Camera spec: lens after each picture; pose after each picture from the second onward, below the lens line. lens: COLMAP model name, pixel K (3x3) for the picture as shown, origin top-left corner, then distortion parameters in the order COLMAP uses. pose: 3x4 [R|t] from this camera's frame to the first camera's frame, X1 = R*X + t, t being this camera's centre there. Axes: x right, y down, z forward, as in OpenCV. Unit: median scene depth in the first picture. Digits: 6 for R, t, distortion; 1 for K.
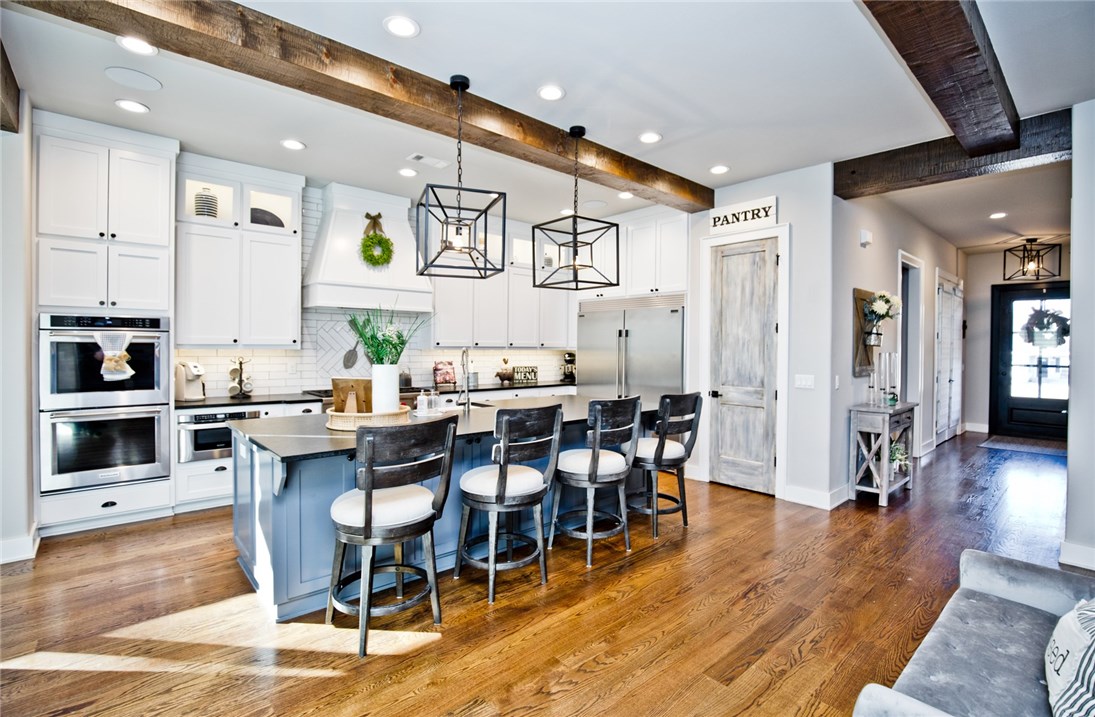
lens RADIAL K [[503.4, 0, 555.3], [0, 503.4, 351.5], [0, 0, 1]] dist [-0.021999, 0.001948]
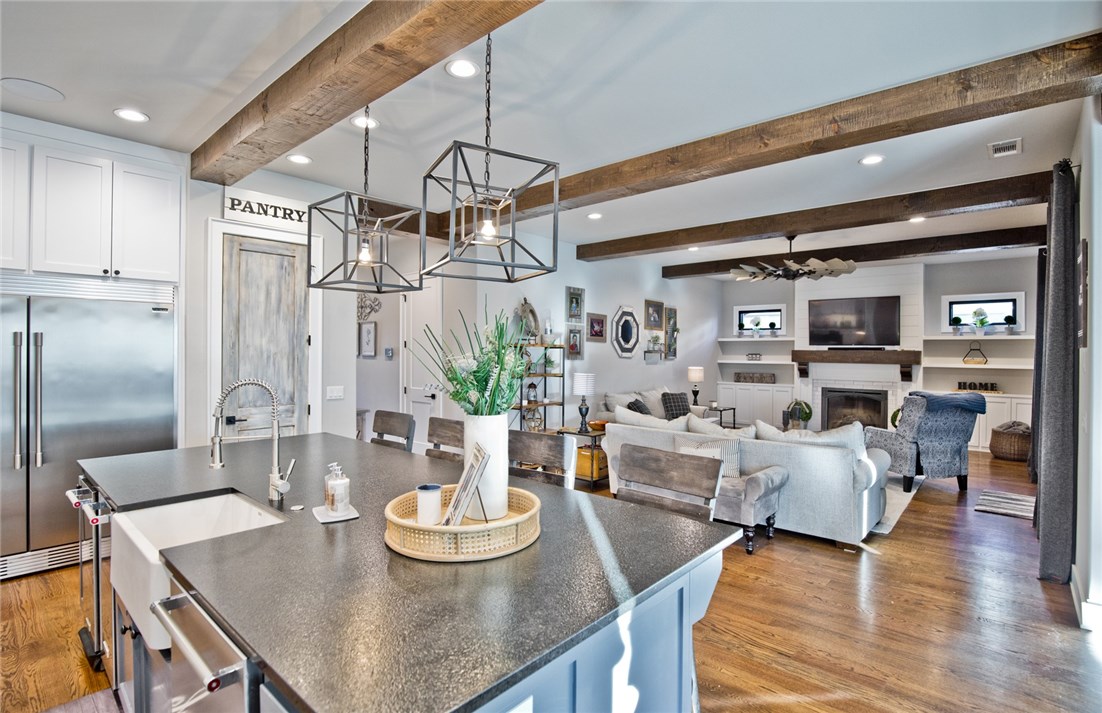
lens RADIAL K [[525.7, 0, 557.3], [0, 525.7, 354.5], [0, 0, 1]] dist [-0.019193, -0.000615]
pose [[-0.101527, -0.016785, 0.994691, -0.588114], [0.001692, 0.999853, 0.017045, -0.034657], [-0.994831, 0.003413, -0.101484, 0.602798]]
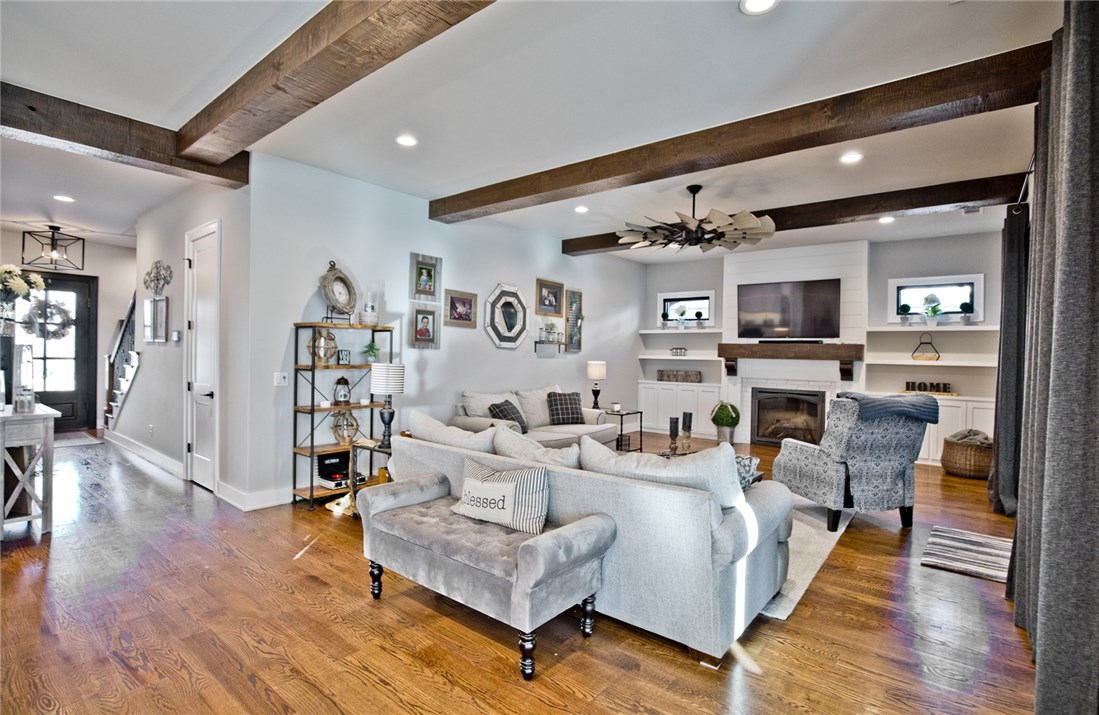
lens RADIAL K [[505.3, 0, 567.6], [0, 505.3, 359.1], [0, 0, 1]] dist [-0.021999, 0.001948]
pose [[-0.155812, -0.023204, 0.987514, -0.250948], [-0.009015, 0.999716, 0.022068, 0.001055], [-0.987746, -0.005464, -0.155976, 0.266385]]
